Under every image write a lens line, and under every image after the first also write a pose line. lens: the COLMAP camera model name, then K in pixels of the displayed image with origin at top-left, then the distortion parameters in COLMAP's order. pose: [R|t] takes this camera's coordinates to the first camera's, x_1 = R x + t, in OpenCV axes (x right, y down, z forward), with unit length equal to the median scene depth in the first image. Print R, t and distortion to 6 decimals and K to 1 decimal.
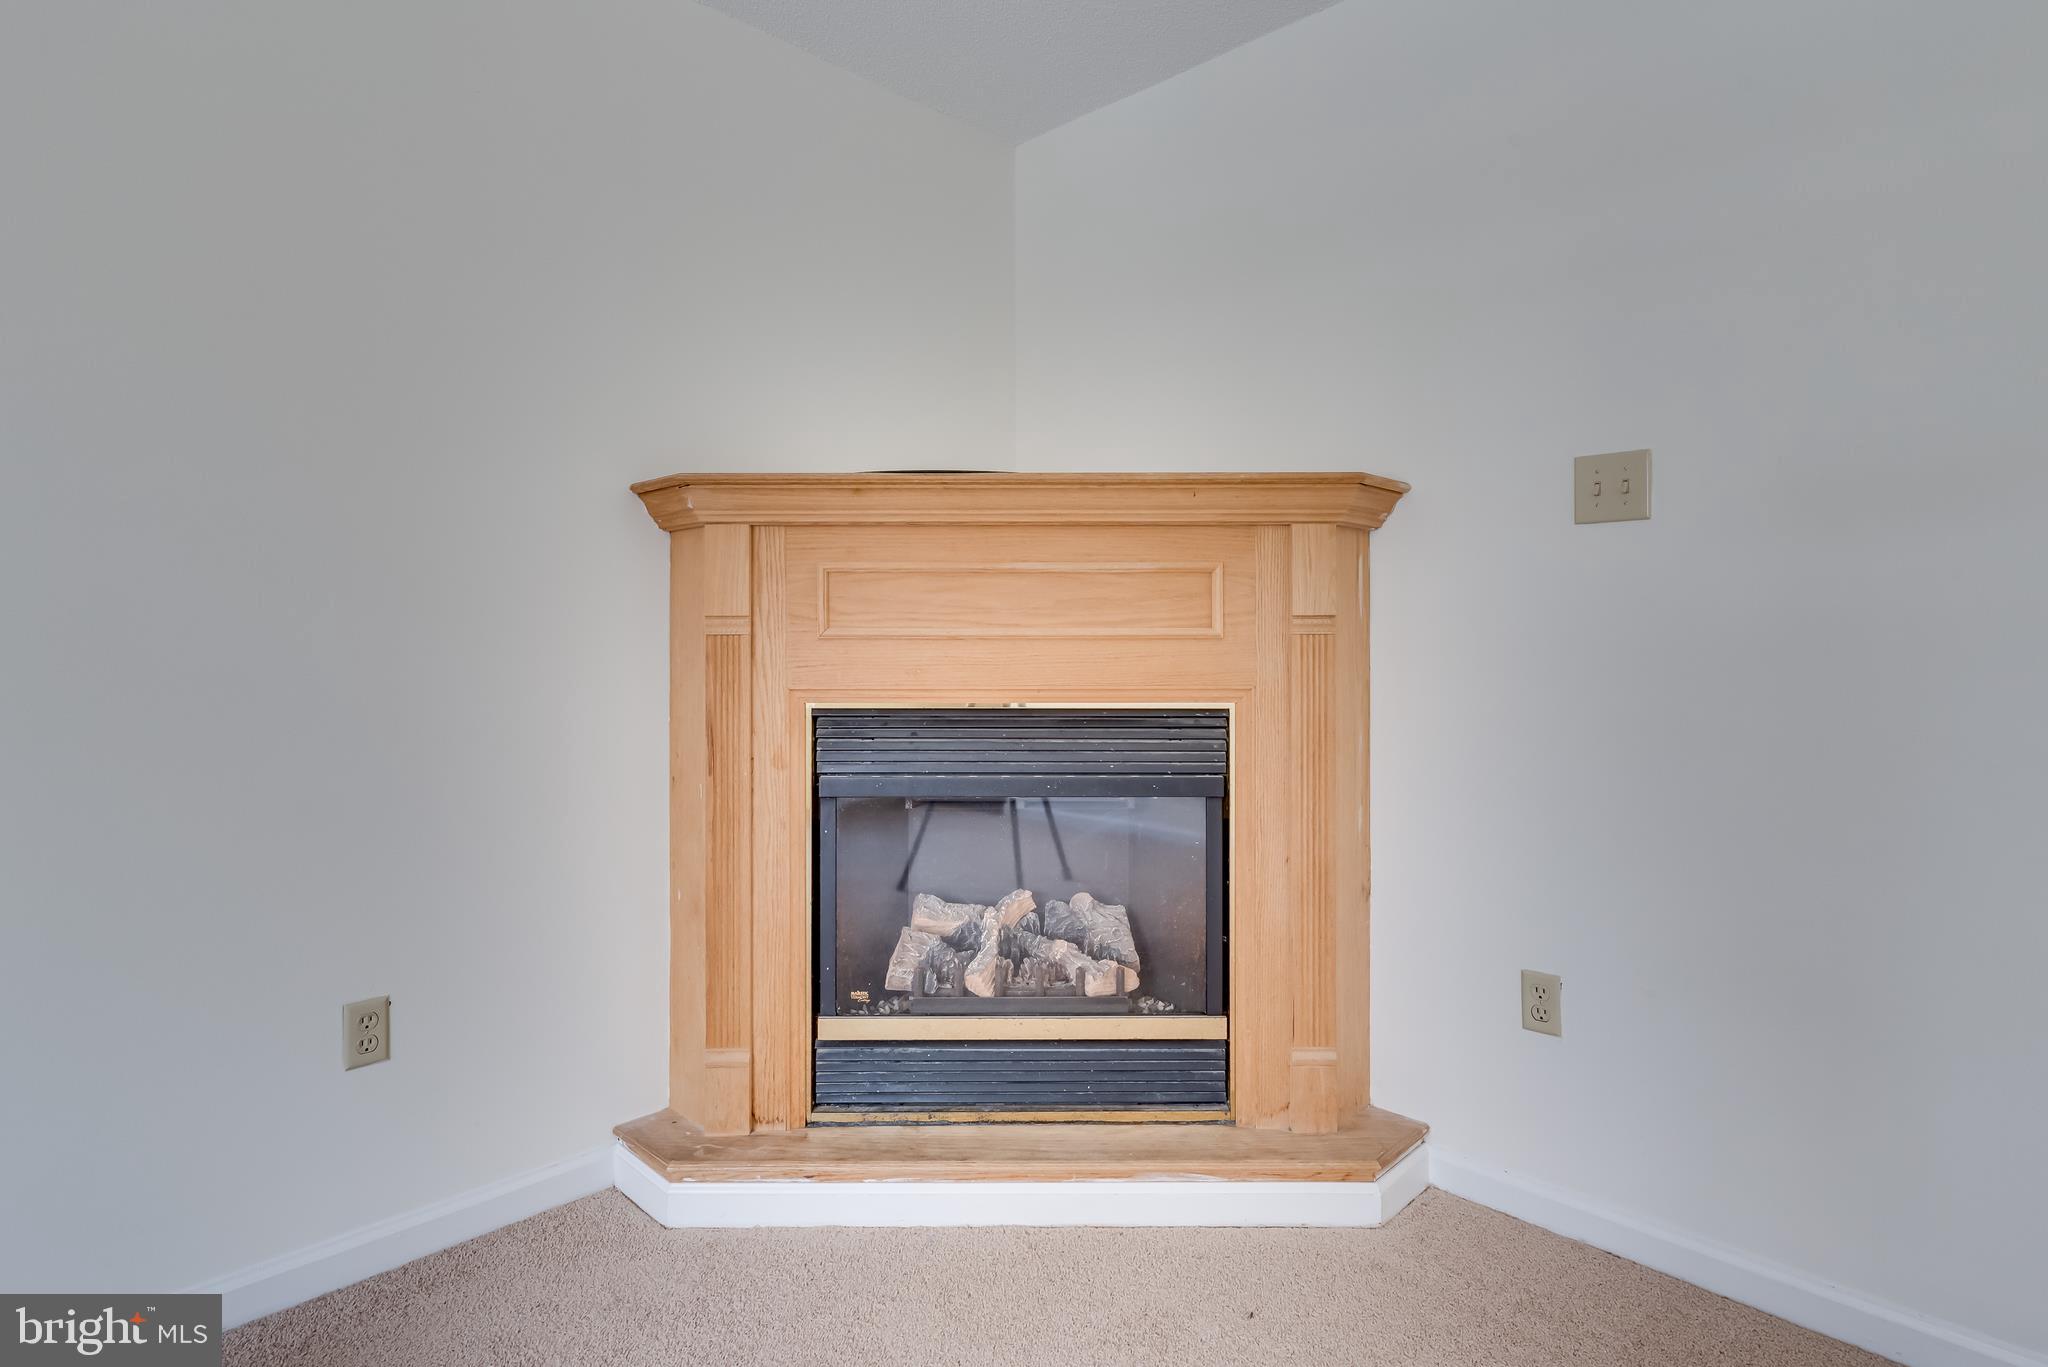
lens RADIAL K [[1092.5, 0, 1018.5], [0, 1092.5, 625.8], [0, 0, 1]] dist [0.000081, 0.000105]
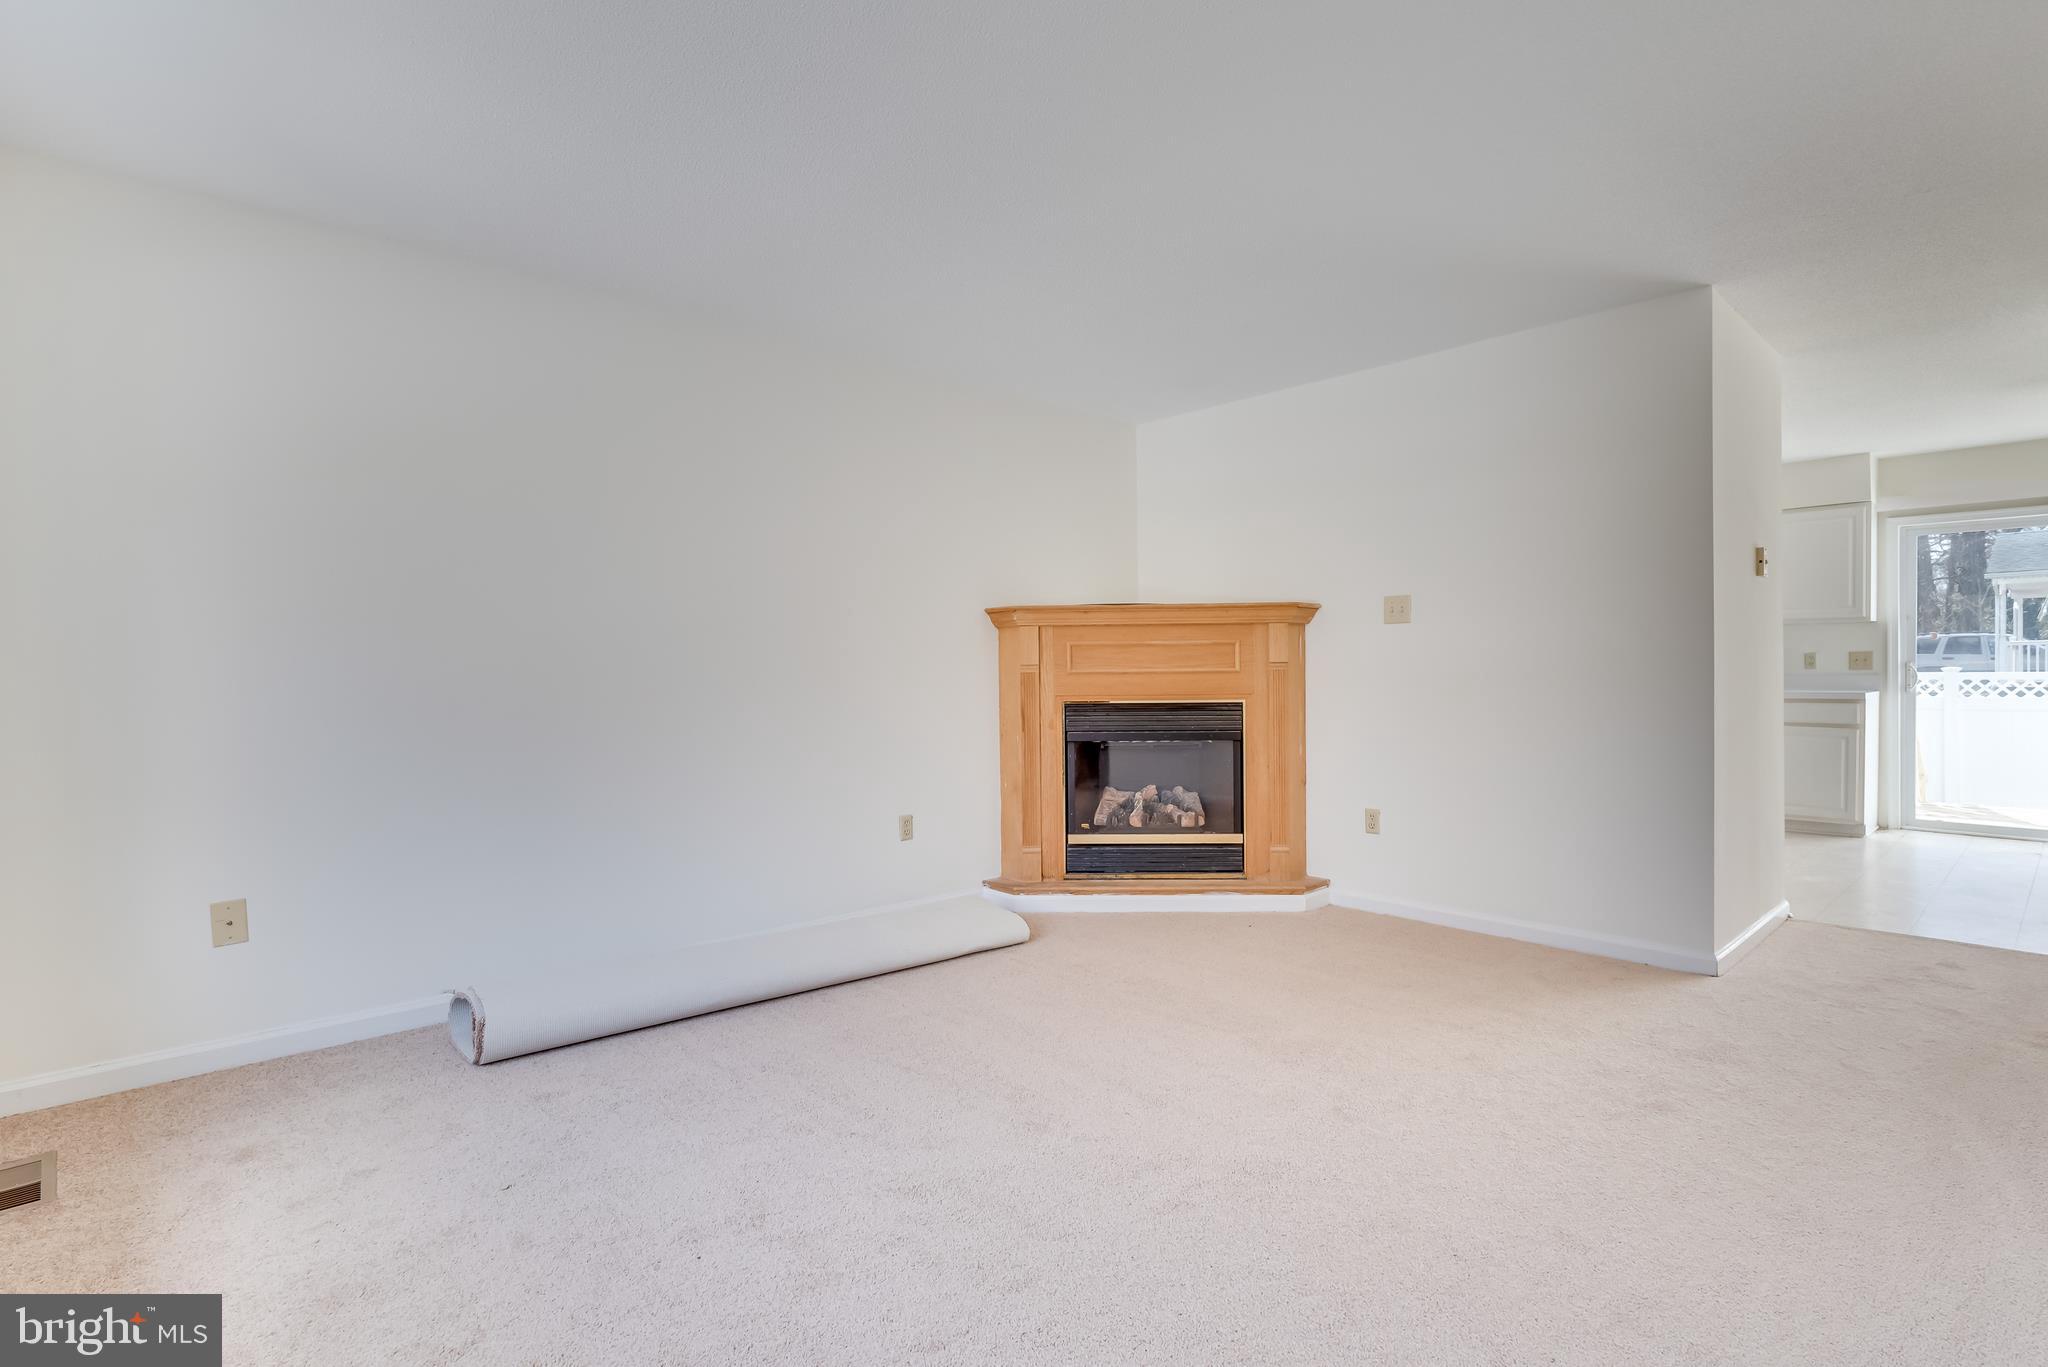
lens RADIAL K [[1026.8, 0, 1024.0], [0, 1026.8, 683.5], [0, 0, 1]] dist [0.000386, 0.000553]
pose [[0.999053, -0.009982, -0.042340, -0.182147], [0.010784, 0.999766, 0.018744, -0.010342], [0.042143, -0.019183, 0.998927, -1.218040]]
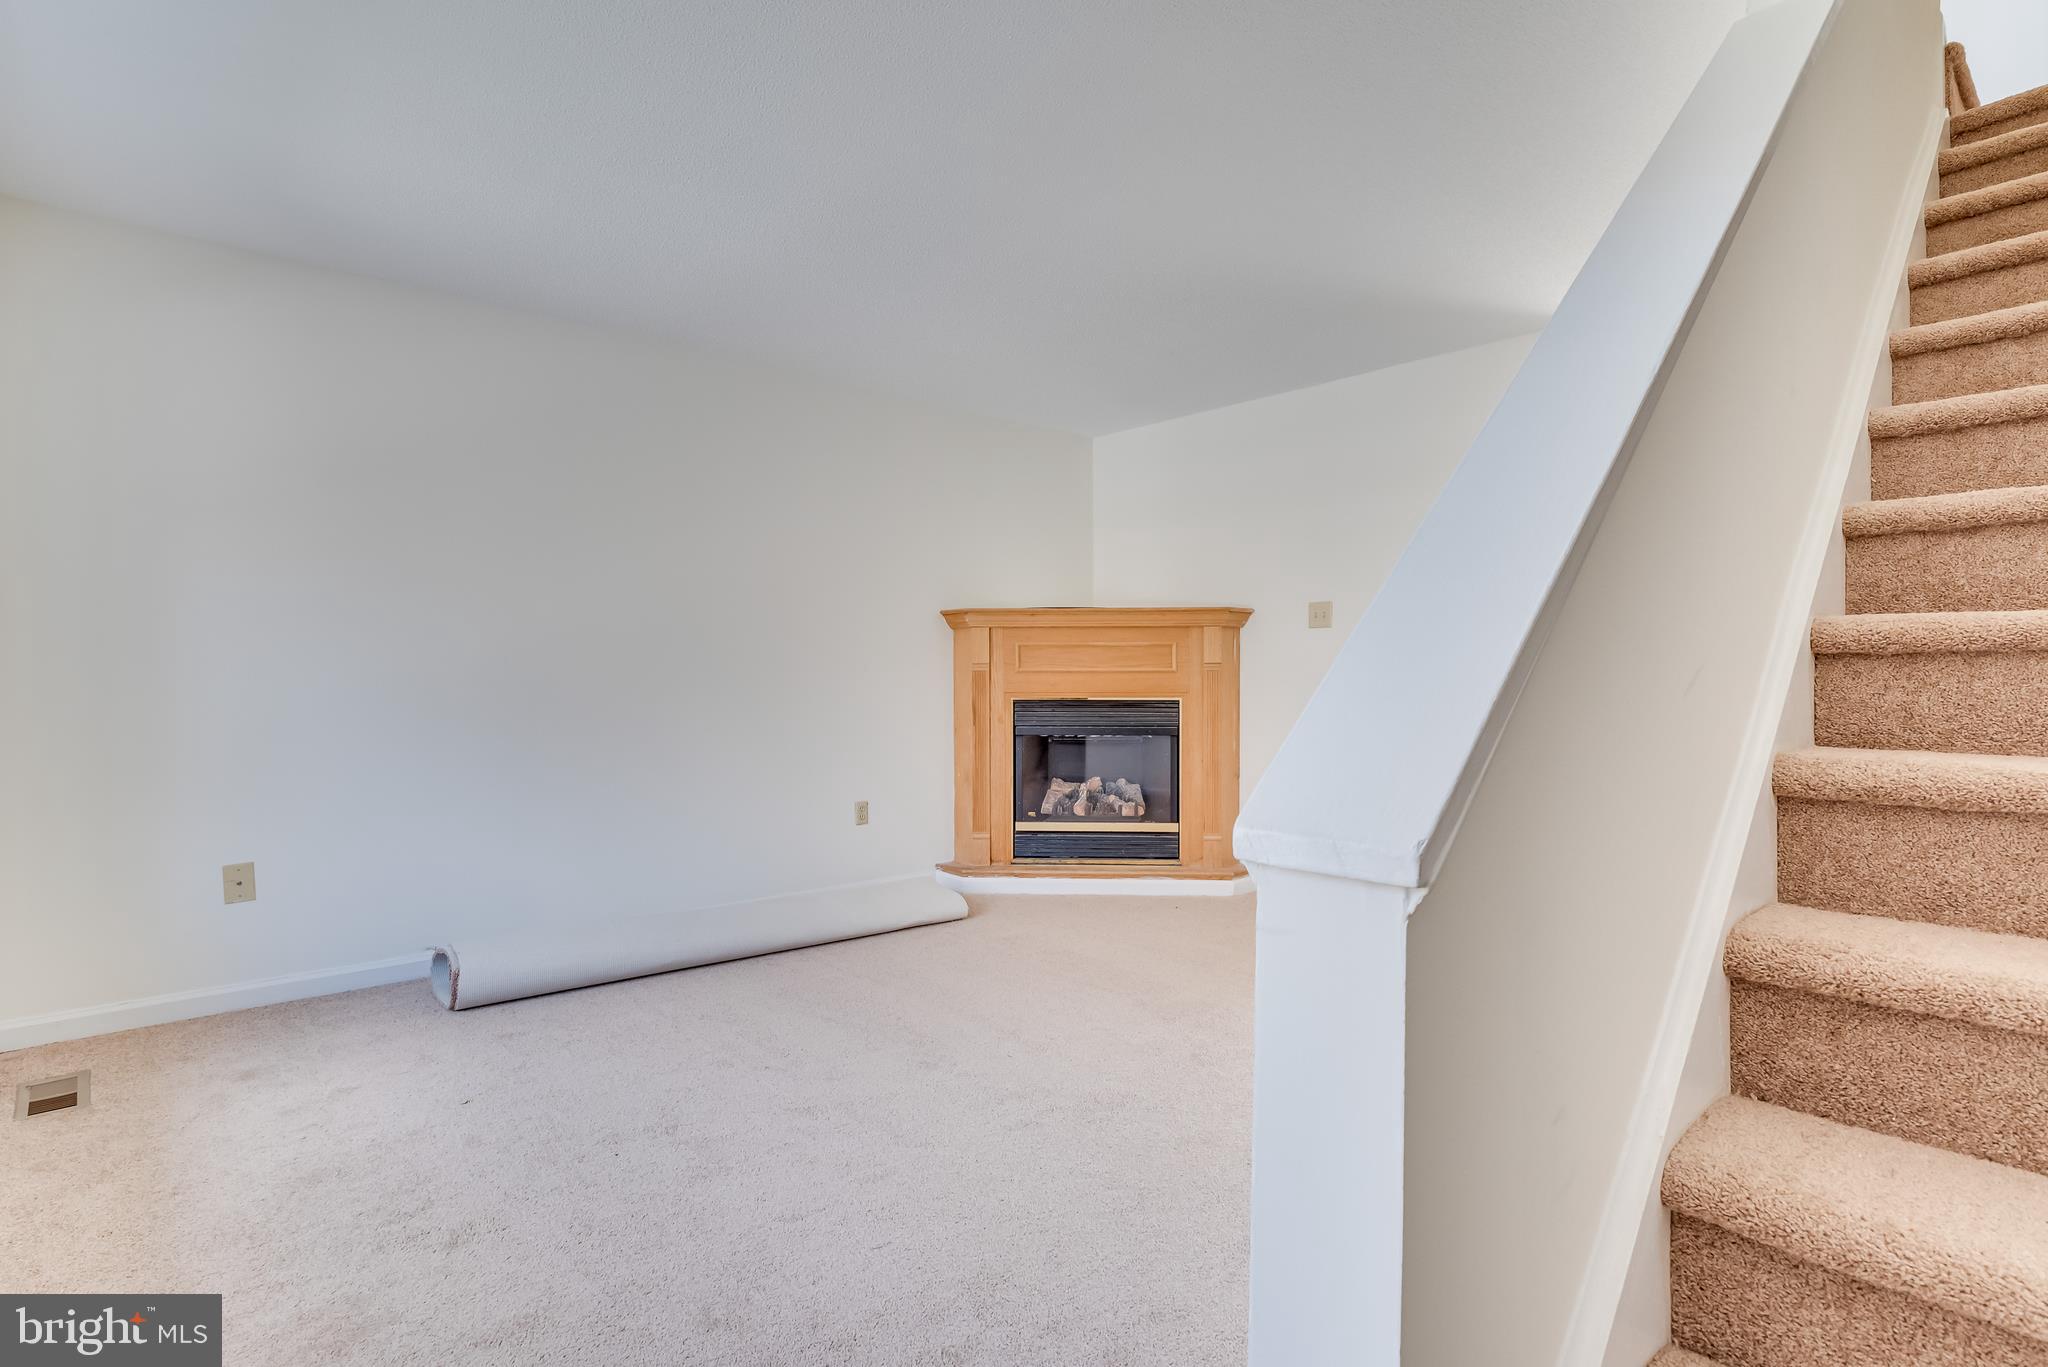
lens RADIAL K [[1034.2, 0, 1024.0], [0, 1034.2, 683.5], [0, 0, 1]] dist [0.001068, -0.000216]
pose [[0.998104, -0.000487, -0.061552, -0.016713], [0.001700, 0.999805, 0.019655, -0.009310], [0.061531, -0.019723, 0.997910, -1.388297]]
